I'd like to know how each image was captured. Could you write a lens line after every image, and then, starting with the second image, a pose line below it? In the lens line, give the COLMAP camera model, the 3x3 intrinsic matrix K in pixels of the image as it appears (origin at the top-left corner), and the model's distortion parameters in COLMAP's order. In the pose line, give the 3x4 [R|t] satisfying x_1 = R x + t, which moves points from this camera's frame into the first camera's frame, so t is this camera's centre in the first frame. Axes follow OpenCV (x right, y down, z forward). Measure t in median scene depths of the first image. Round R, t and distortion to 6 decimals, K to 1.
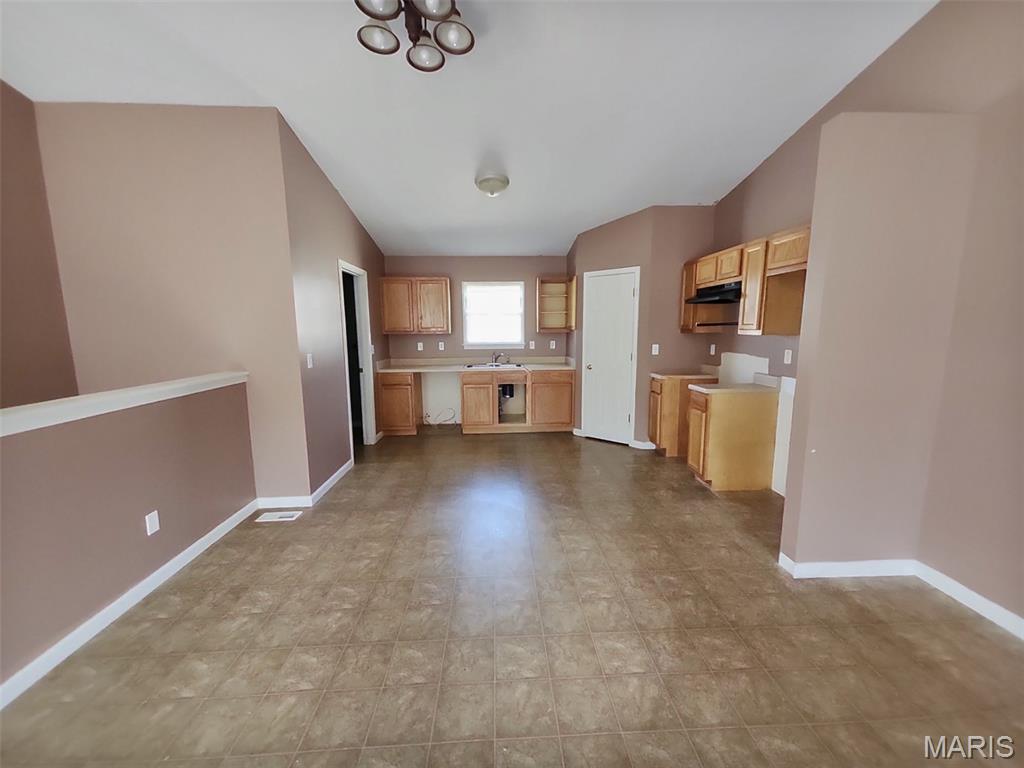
lens RADIAL K [[397.6, 0, 509.0], [0, 397.6, 382.7], [0, 0, 1]] dist [0.017203, 0.000124]
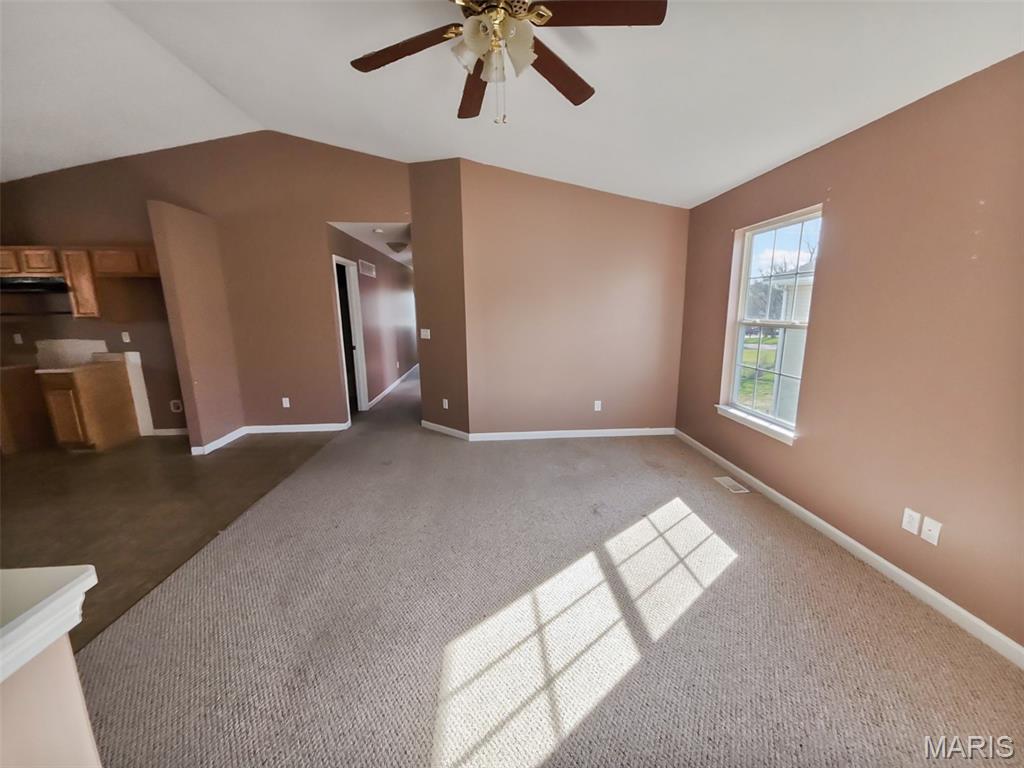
lens RADIAL K [[397.6, 0, 509.0], [0, 397.6, 382.7], [0, 0, 1]] dist [0.017203, 0.000124]
pose [[-0.017155, -0.177331, 0.984002, -0.706593], [0.155134, 0.971756, 0.177829, 0.043908], [-0.987744, 0.155703, 0.010839, -0.281525]]
